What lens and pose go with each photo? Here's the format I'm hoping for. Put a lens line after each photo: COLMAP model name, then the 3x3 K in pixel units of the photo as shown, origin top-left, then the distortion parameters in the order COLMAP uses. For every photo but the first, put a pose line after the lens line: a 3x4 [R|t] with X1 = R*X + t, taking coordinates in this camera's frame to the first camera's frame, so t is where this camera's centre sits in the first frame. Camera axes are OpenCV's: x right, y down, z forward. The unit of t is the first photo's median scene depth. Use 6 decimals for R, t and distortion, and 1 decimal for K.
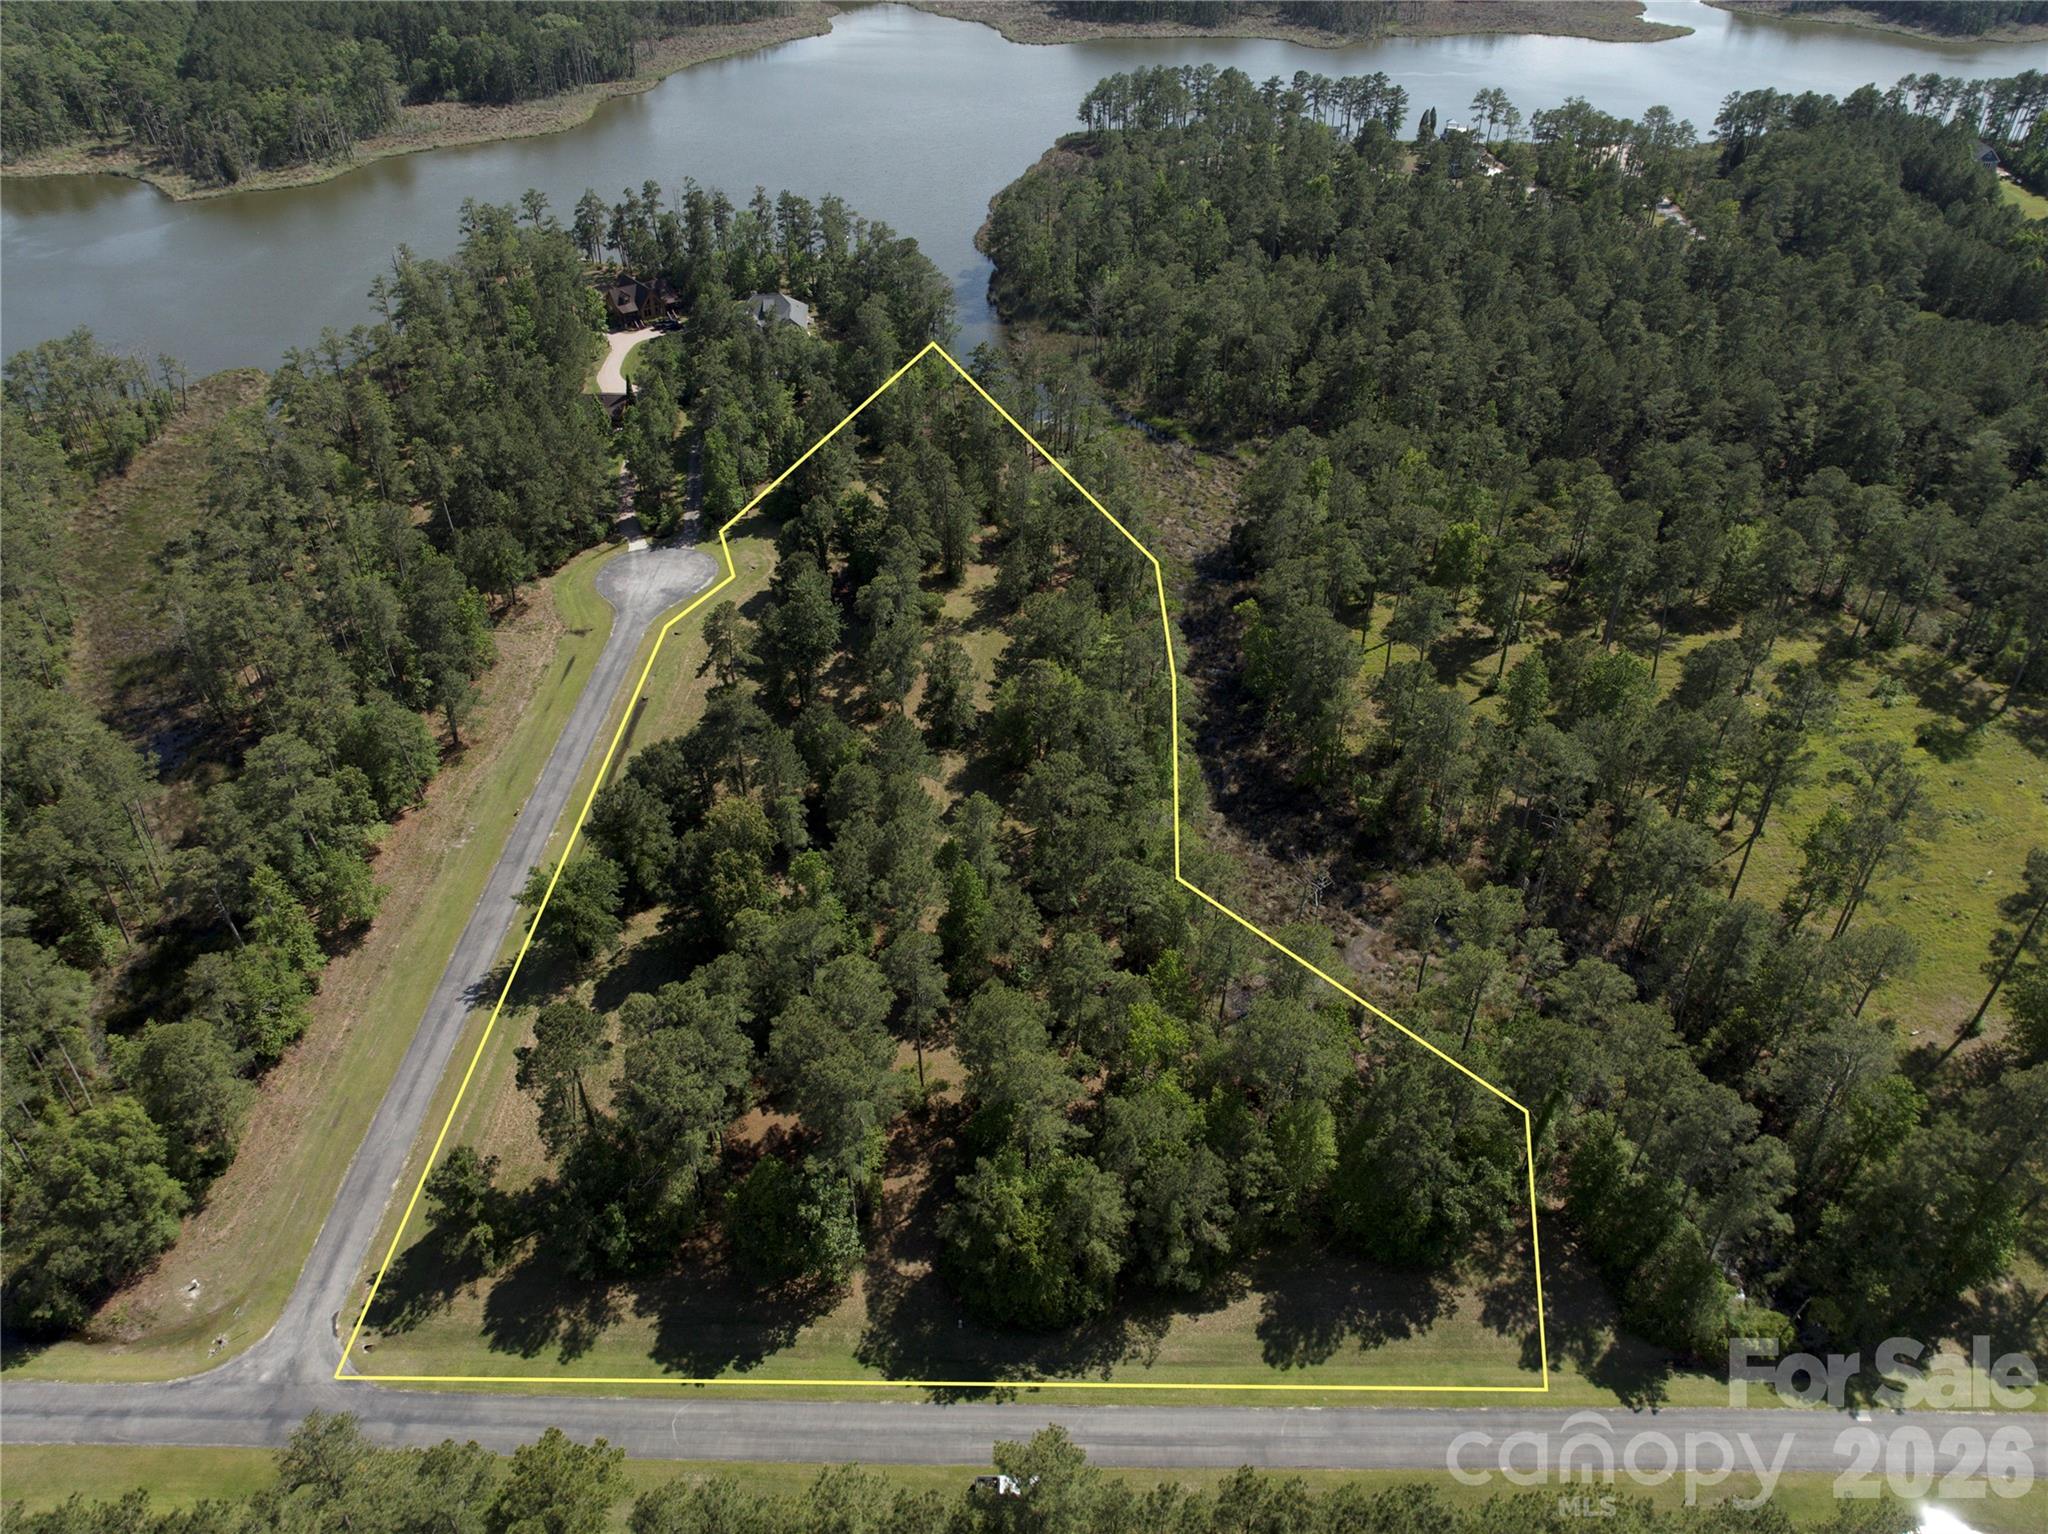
lens RADIAL K [[1436.7, 0, 1024.0], [0, 1436.7, 767.0], [0, 0, 1]] dist [-0.034040, 0.001599]
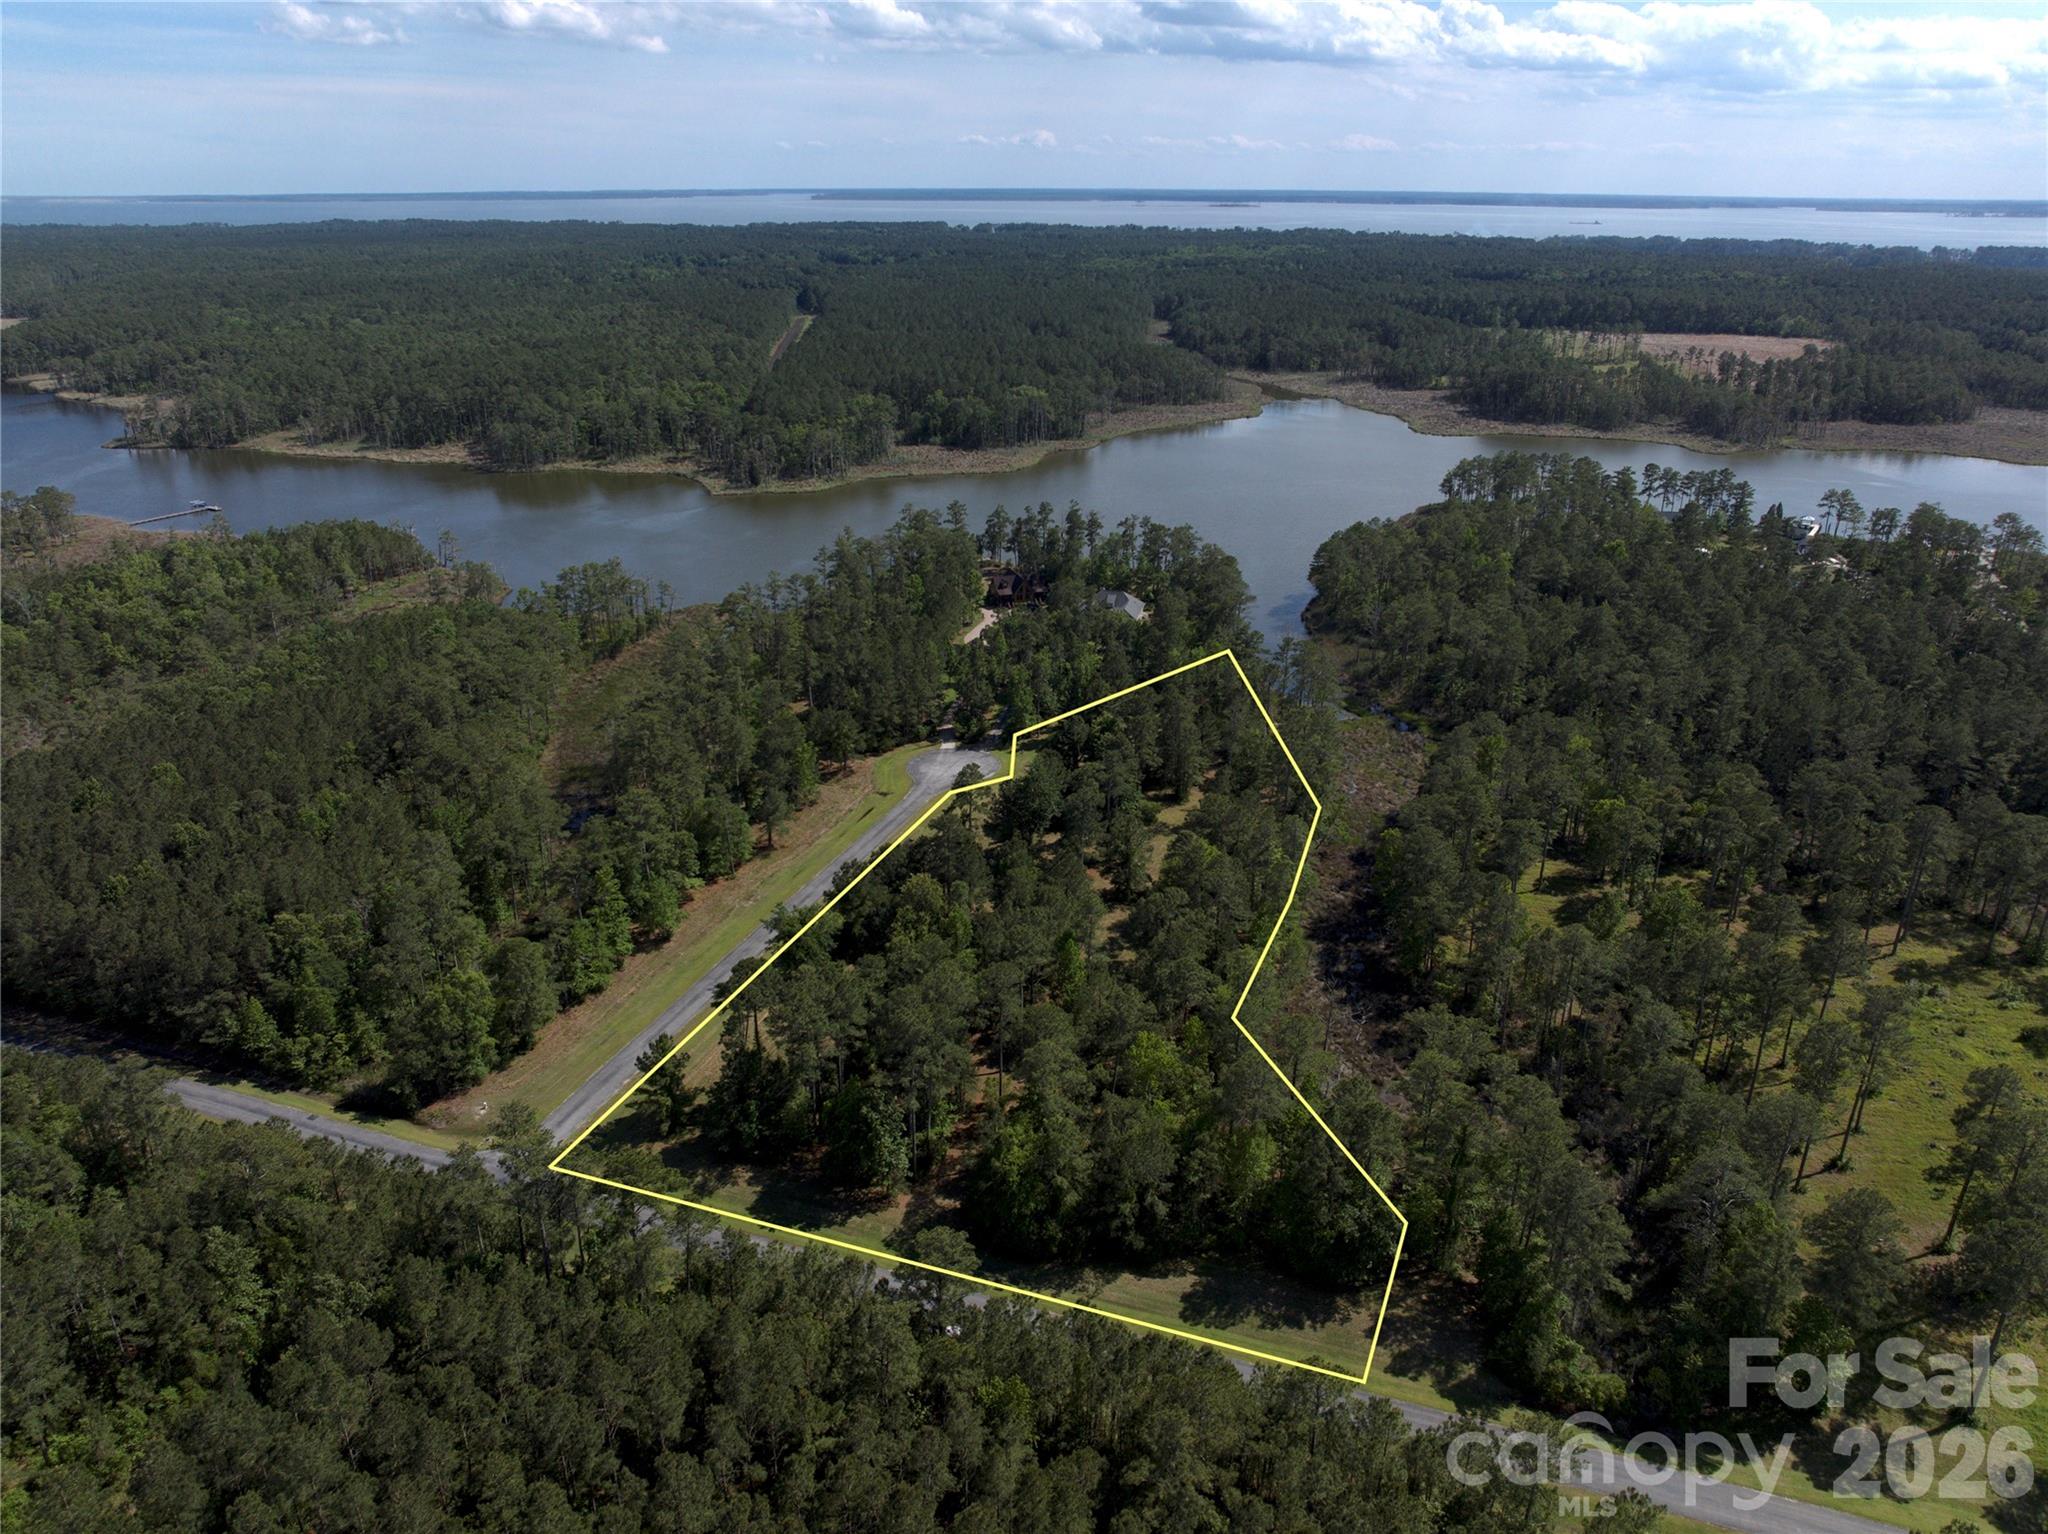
lens RADIAL K [[1436.7, 0, 1024.0], [0, 1436.7, 767.0], [0, 0, 1]] dist [-0.034040, 0.001599]
pose [[0.946463, 0.123458, -0.298271, 0.180013], [-0.192617, 0.957452, -0.214905, 0.126268], [0.259049, 0.260852, 0.929973, -0.171131]]
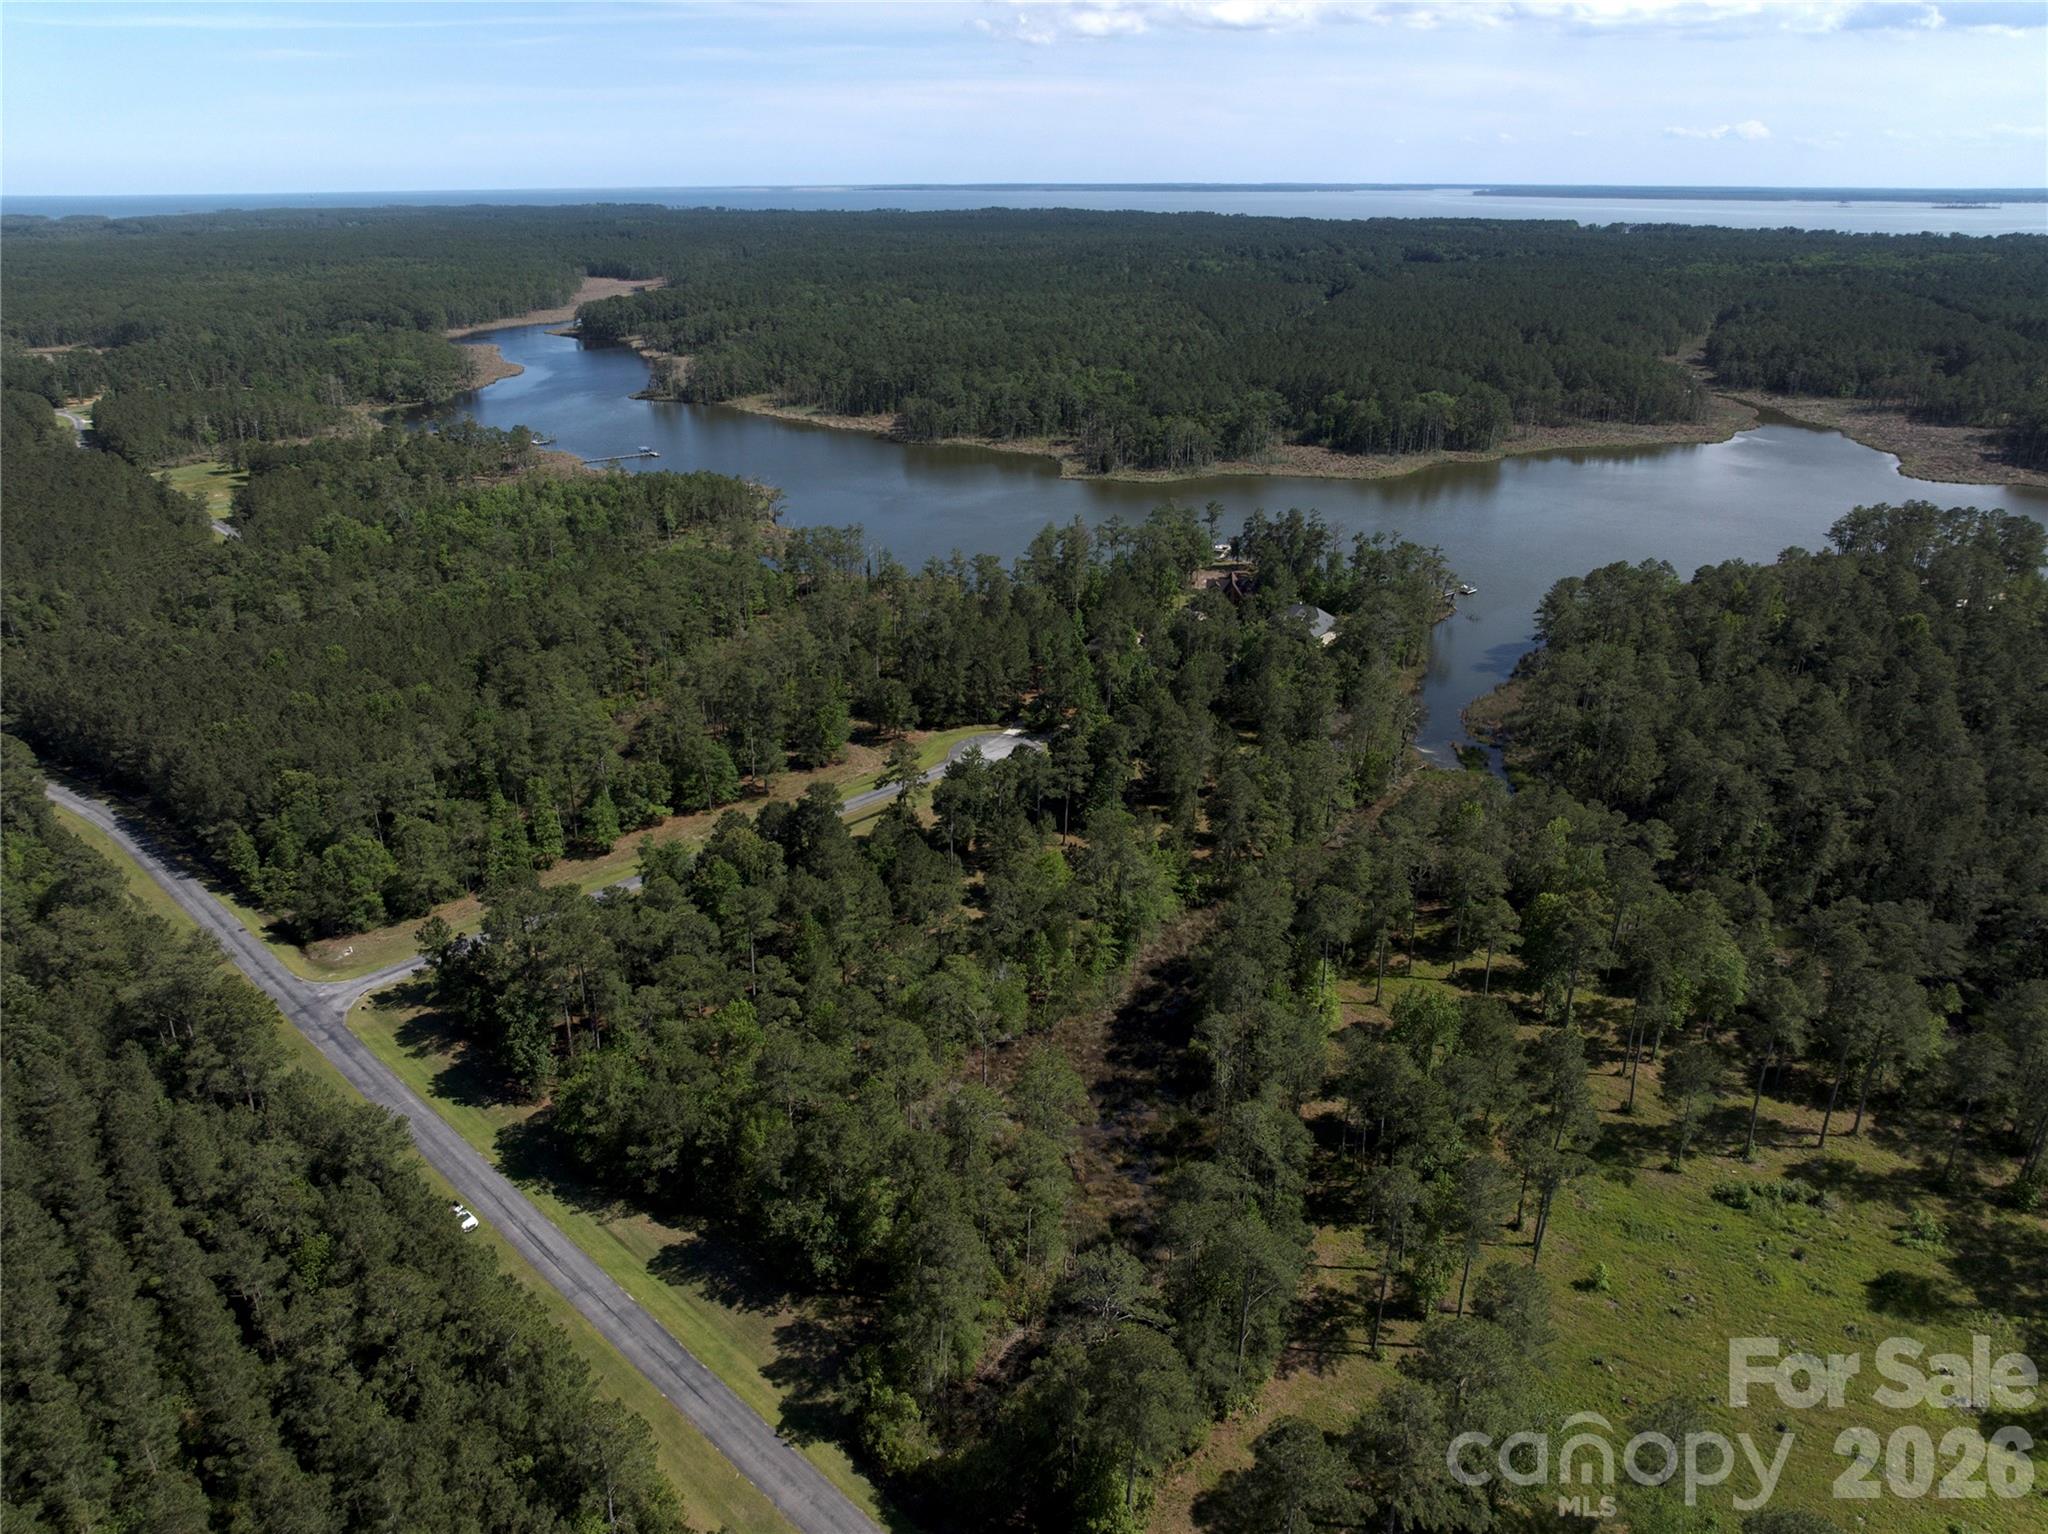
lens RADIAL K [[1436.7, 0, 1024.0], [0, 1436.7, 767.0], [0, 0, 1]] dist [-0.034040, 0.001599]
pose [[0.724929, 0.260364, -0.637721, 0.581154], [-0.405644, 0.909614, -0.089746, -0.012747], [0.556714, 0.323747, 0.765021, 0.015973]]
